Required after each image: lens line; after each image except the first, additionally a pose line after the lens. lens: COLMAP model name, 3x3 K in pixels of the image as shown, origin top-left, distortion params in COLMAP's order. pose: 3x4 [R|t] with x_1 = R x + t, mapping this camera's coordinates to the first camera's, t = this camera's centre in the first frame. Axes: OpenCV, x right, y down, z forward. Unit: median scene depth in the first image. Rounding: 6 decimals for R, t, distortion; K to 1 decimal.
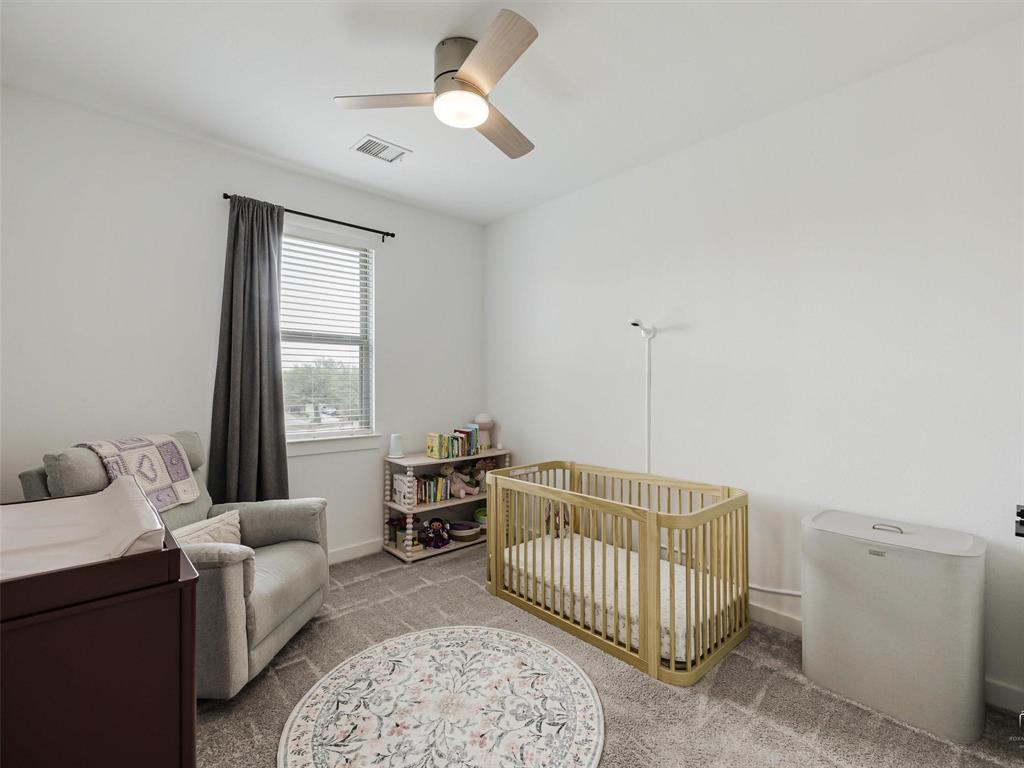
lens RADIAL K [[466.6, 0, 511.1], [0, 466.6, 388.0], [0, 0, 1]] dist [0.002846, 0.000059]
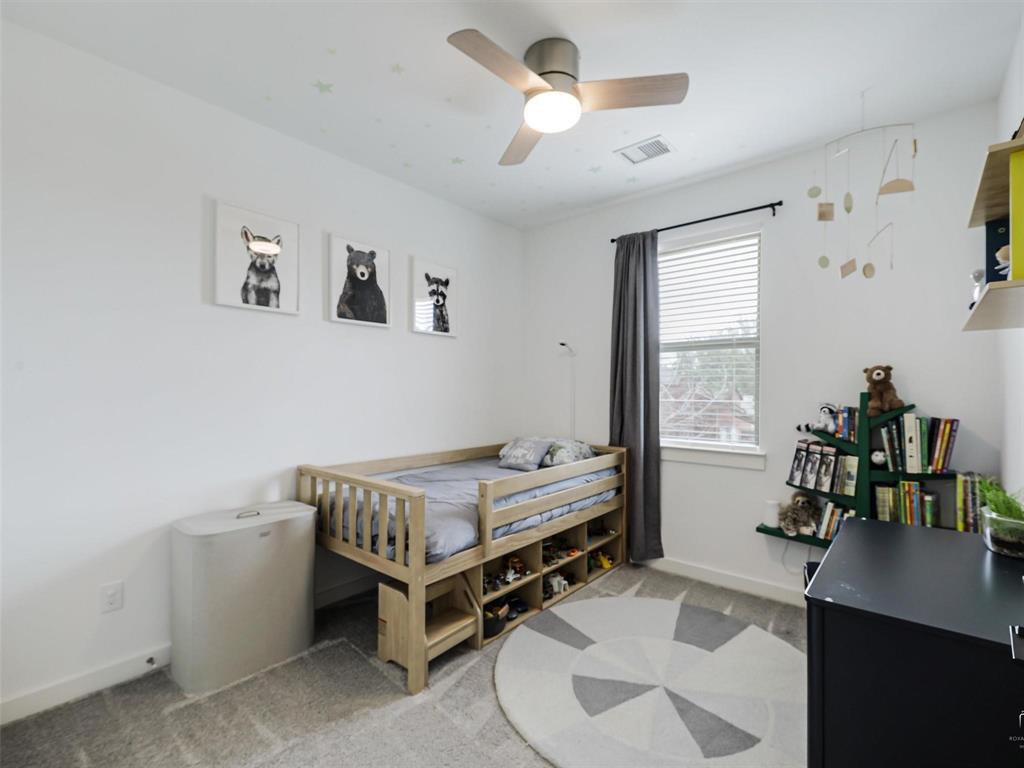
lens RADIAL K [[466.6, 0, 511.1], [0, 466.6, 388.0], [0, 0, 1]] dist [0.002846, 0.000059]
pose [[0.119388, 0.001149, -0.992847, 0.539318], [-0.009754, 0.999952, -0.000016, -0.014387], [0.992800, 0.009686, 0.119394, 0.525781]]
